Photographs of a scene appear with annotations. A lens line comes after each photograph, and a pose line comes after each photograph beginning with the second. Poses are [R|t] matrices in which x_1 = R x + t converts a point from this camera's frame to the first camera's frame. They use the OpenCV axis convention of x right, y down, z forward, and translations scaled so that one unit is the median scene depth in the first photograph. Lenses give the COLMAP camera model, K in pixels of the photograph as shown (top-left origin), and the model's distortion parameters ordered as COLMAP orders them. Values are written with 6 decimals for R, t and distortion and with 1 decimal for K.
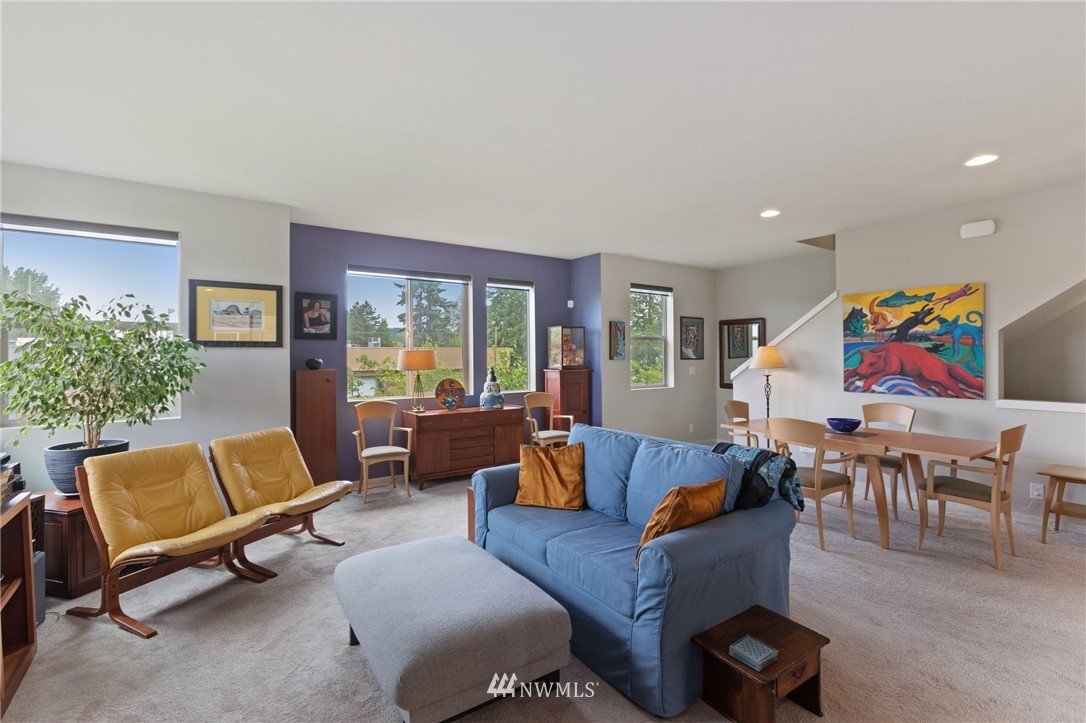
lens RADIAL K [[484.1, 0, 545.7], [0, 484.1, 351.1], [0, 0, 1]] dist [-0.025247, 0.016101]
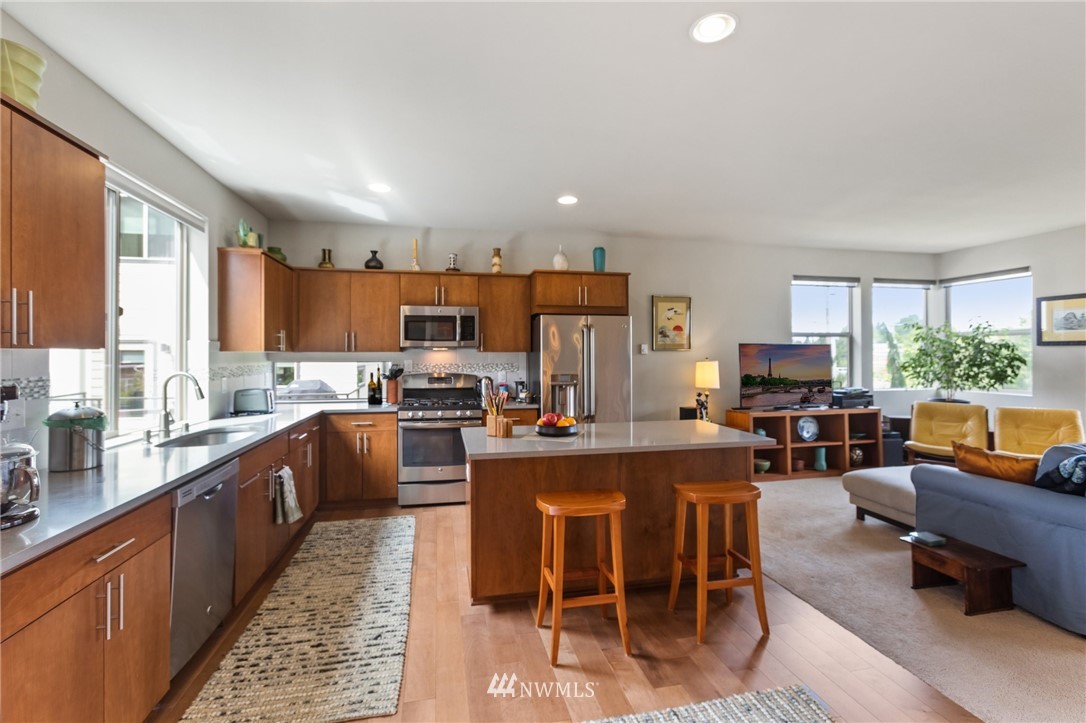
lens RADIAL K [[484.1, 0, 545.7], [0, 484.1, 351.1], [0, 0, 1]] dist [-0.025247, 0.016101]
pose [[-0.373939, 0.000785, -0.927453, 0.839867], [0.010025, 0.999945, -0.003196, -0.001964], [0.927399, -0.010493, -0.373926, 0.146399]]
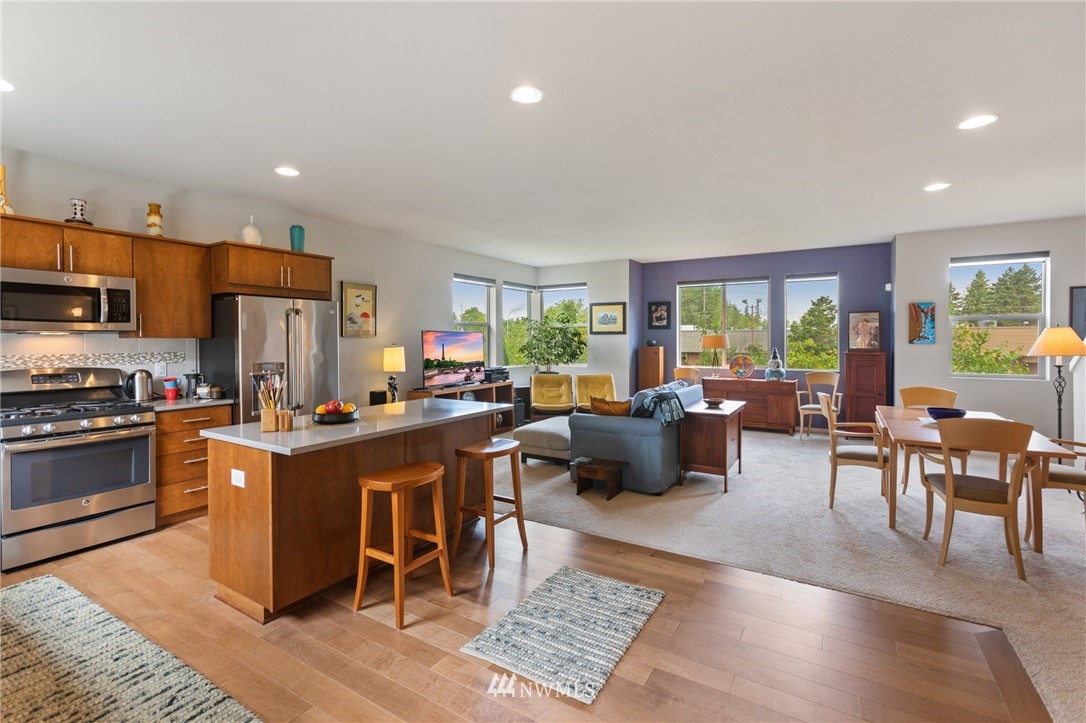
lens RADIAL K [[484.1, 0, 545.7], [0, 484.1, 351.1], [0, 0, 1]] dist [-0.025247, 0.016101]
pose [[0.405937, 0.025871, -0.913535, 0.909342], [0.007371, 0.999474, 0.031581, -0.003065], [0.913872, -0.019554, 0.405532, -0.059636]]
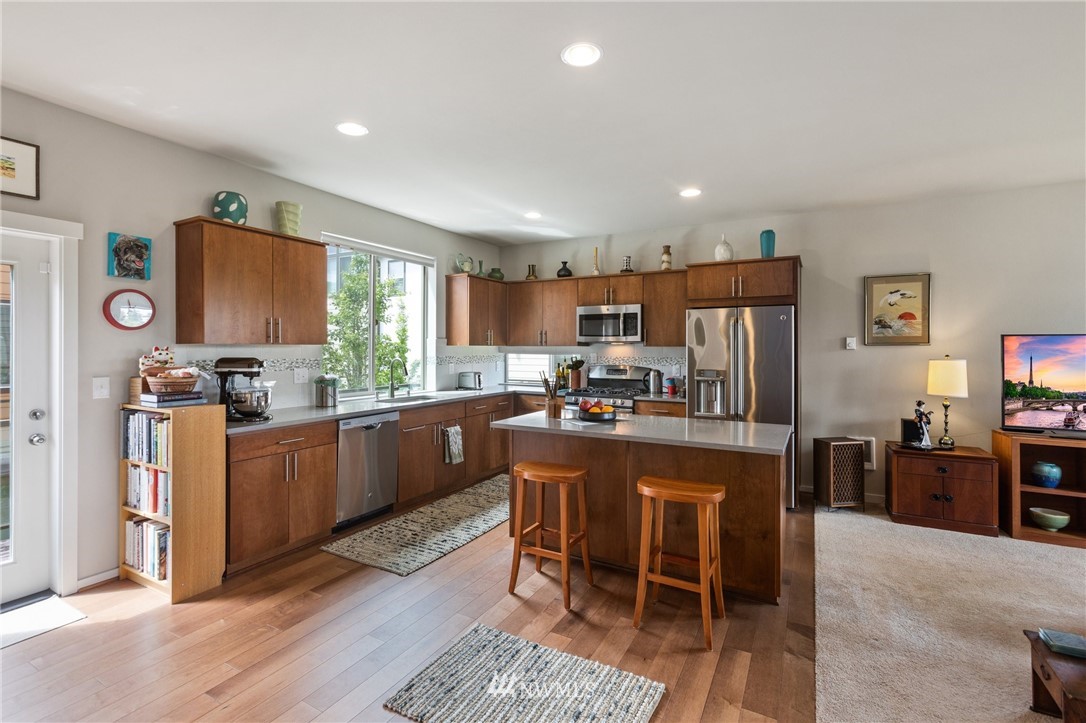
lens RADIAL K [[501.1, 0, 541.8], [0, 501.1, 347.4], [0, 0, 1]] dist [-0.026754, 0.018473]
pose [[-0.894793, 0.002625, -0.446473, 0.665079], [0.004645, 0.999983, -0.003431, 0.000104], [0.446456, -0.005144, -0.894791, 0.507177]]
